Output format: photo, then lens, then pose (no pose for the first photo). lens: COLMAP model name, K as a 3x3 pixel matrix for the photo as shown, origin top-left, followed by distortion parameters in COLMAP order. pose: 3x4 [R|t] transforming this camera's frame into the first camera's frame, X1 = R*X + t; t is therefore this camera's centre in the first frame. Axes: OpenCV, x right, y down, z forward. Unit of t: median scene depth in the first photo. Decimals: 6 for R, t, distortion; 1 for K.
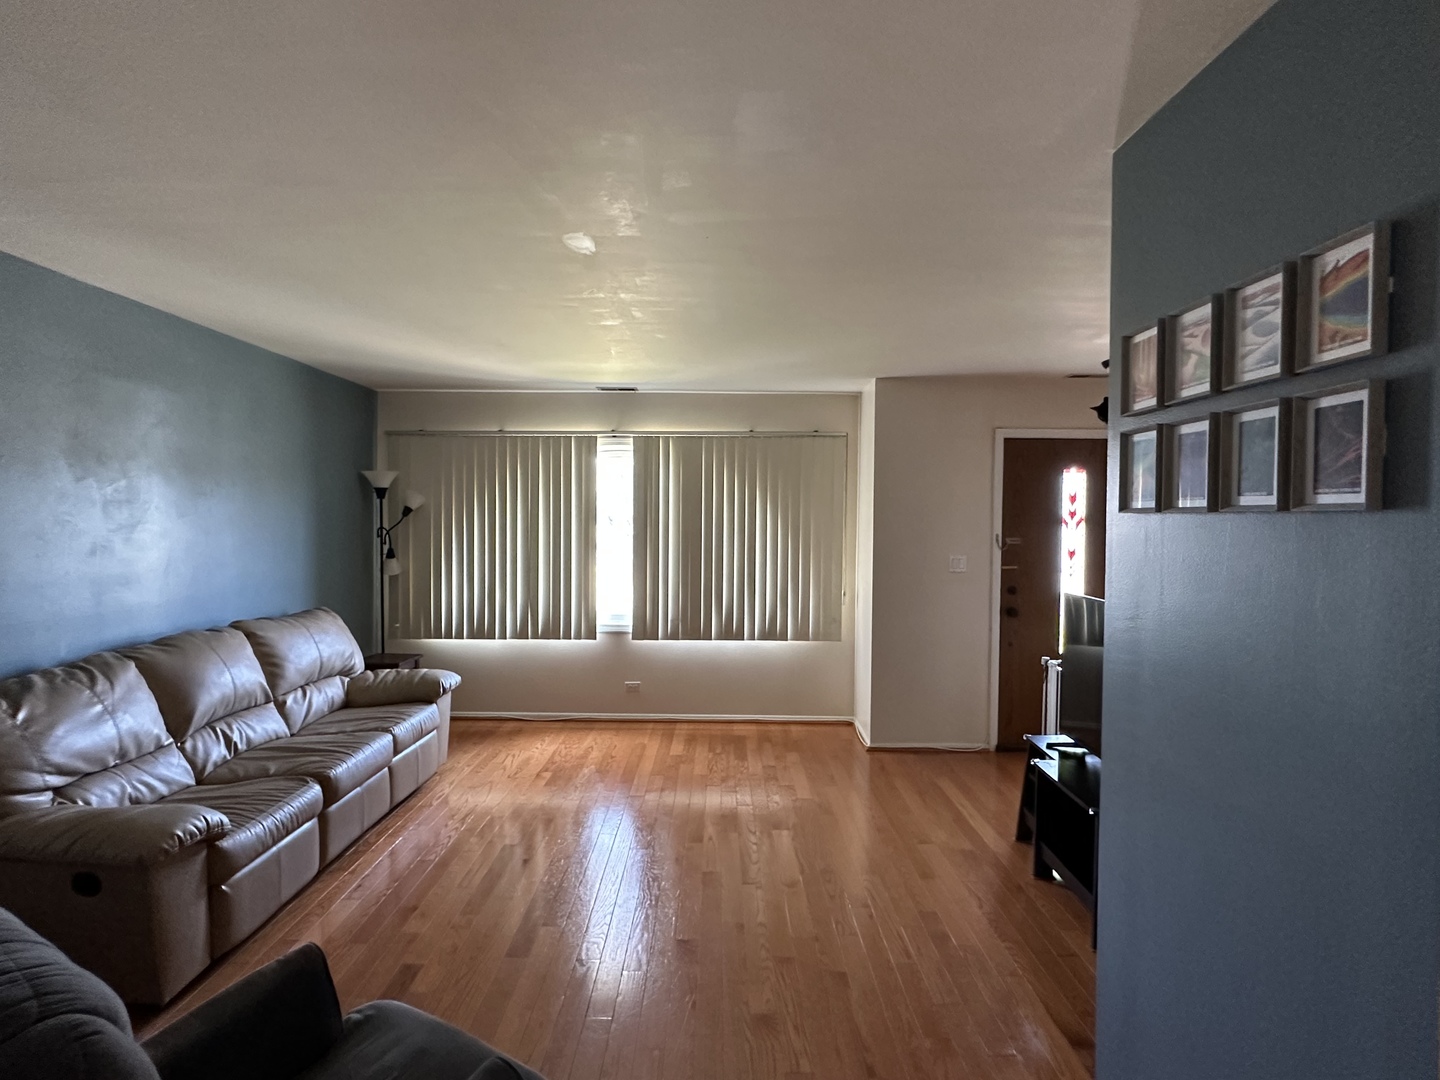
lens RADIAL K [[726.6, 0, 717.1], [0, 726.6, 539.0], [0, 0, 1]] dist [-0.000472, 0.001353]
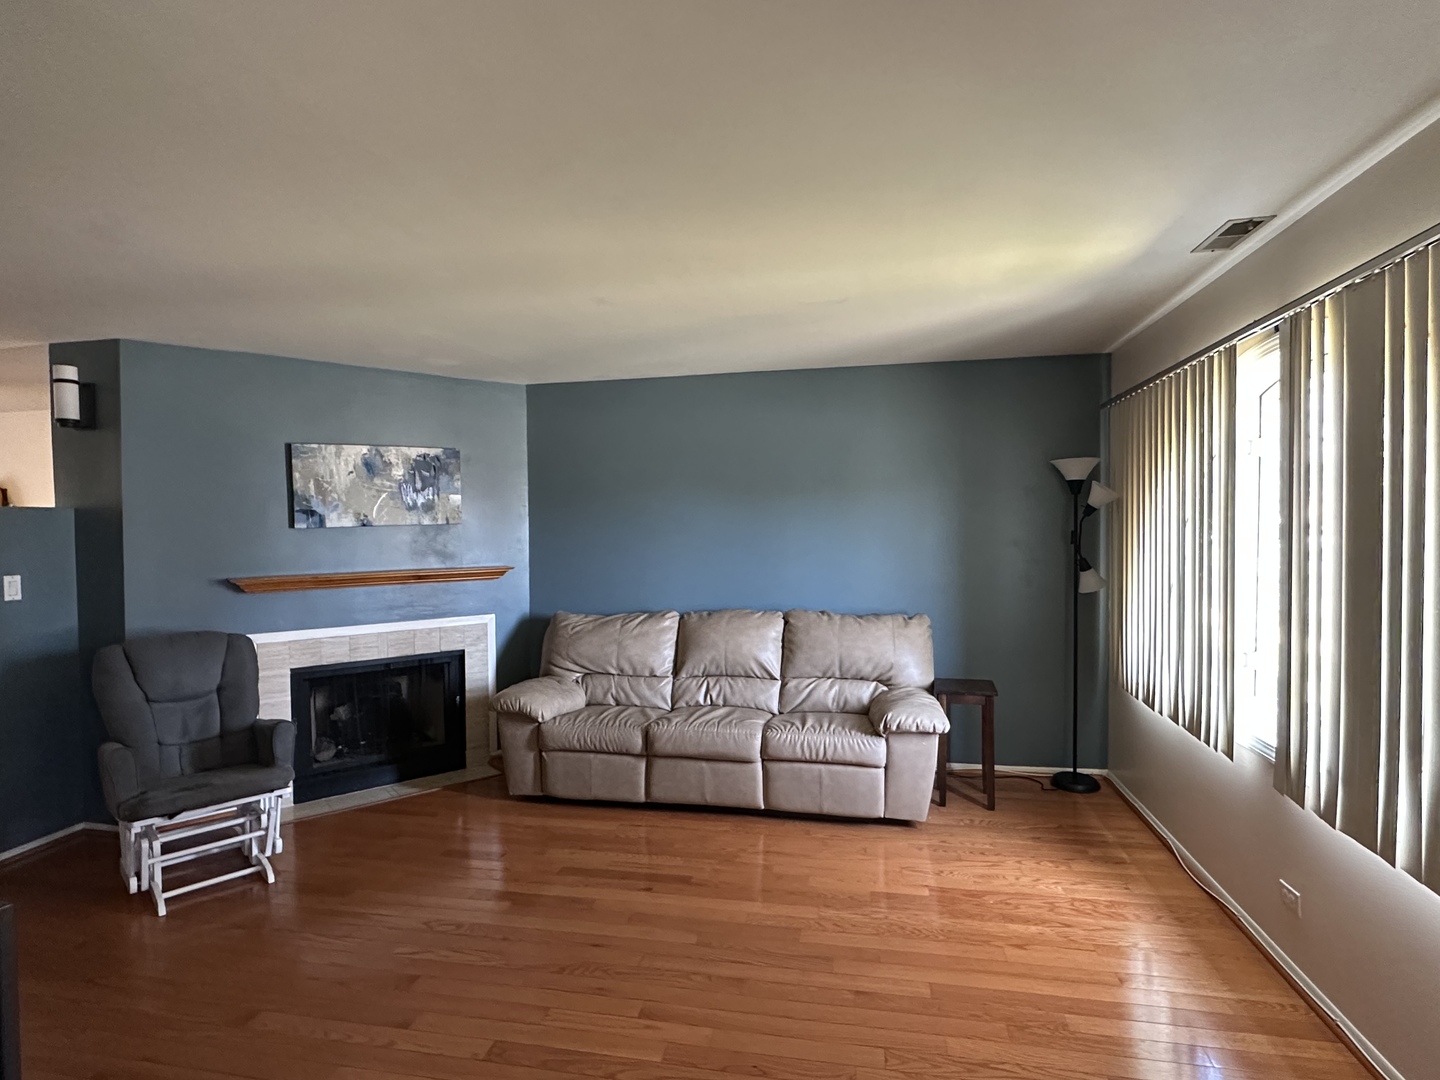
lens RADIAL K [[744.1, 0, 721.0], [0, 744.1, 539.3], [0, 0, 1]] dist [-0.000930, -0.000101]
pose [[-0.190750, 0.016839, -0.981494, 0.671969], [-0.012137, 0.999736, 0.019511, -0.030993], [0.981564, 0.015634, -0.190495, 1.295471]]
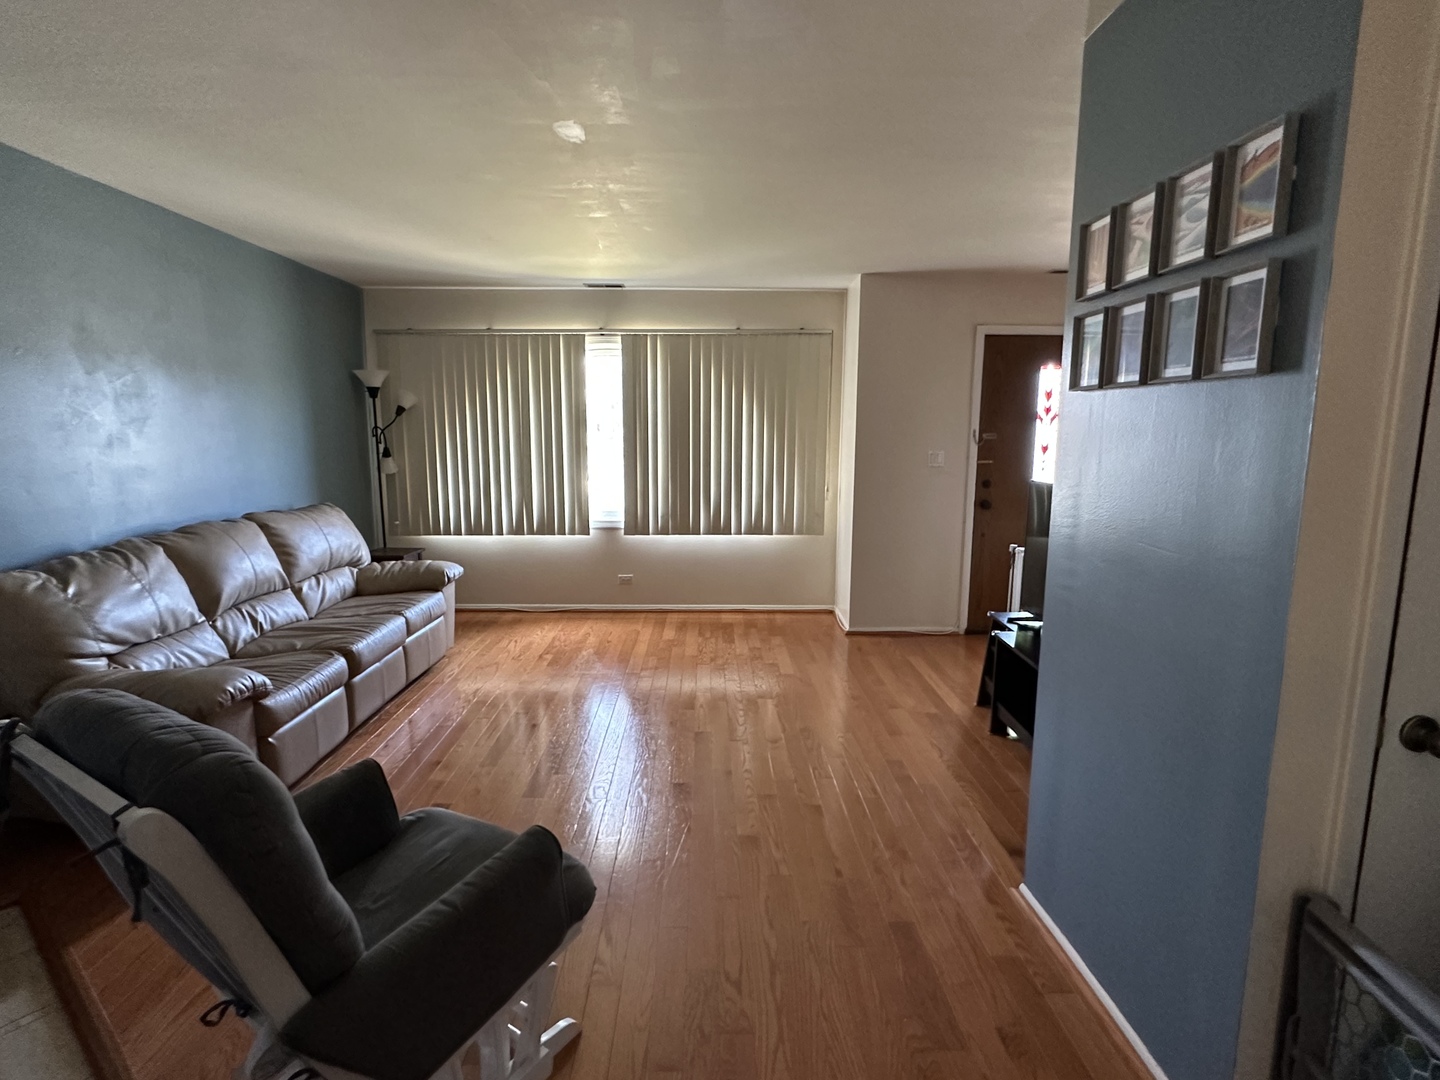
lens RADIAL K [[726.6, 0, 715.7], [0, 726.6, 542.4], [0, 0, 1]] dist [-0.000472, 0.001353]
pose [[0.999851, -0.006776, 0.015885, -0.003310], [0.004671, 0.991637, 0.128976, 0.025935], [-0.016626, -0.128883, 0.991520, -0.067134]]
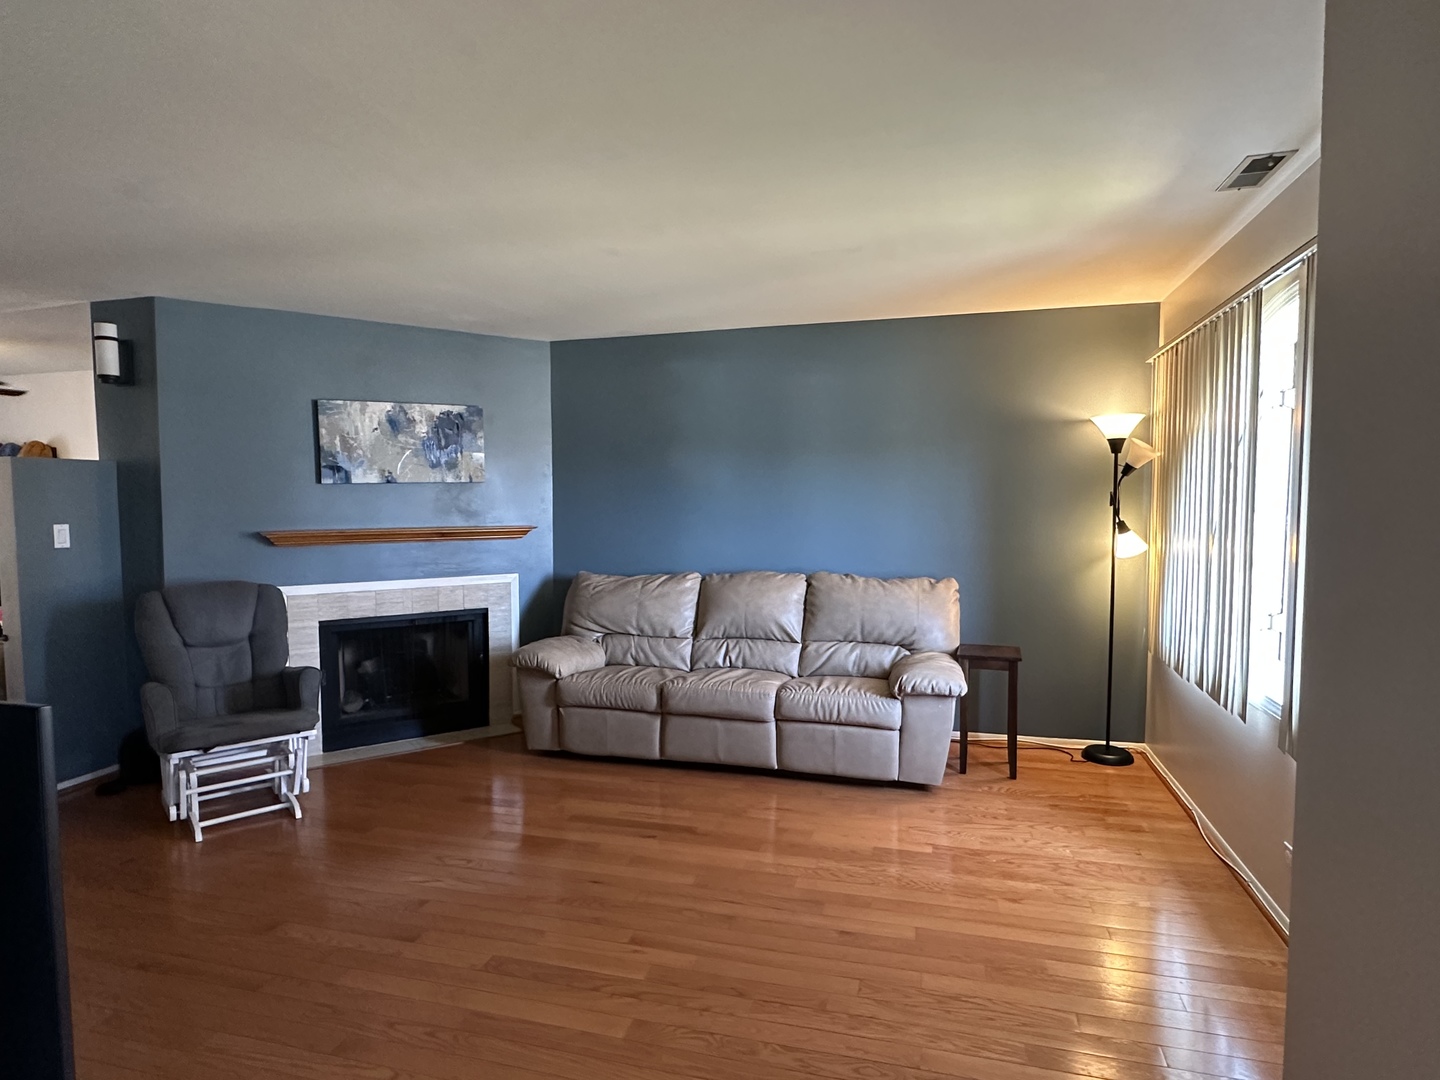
lens RADIAL K [[795.4, 0, 723.6], [0, 795.4, 542.2], [0, 0, 1]] dist [-0.003387, 0.000032]
pose [[-0.259769, 0.049139, -0.964420, 0.720246], [-0.020155, 0.998211, 0.056289, -0.005665], [0.965460, 0.034060, -0.258314, 1.375489]]
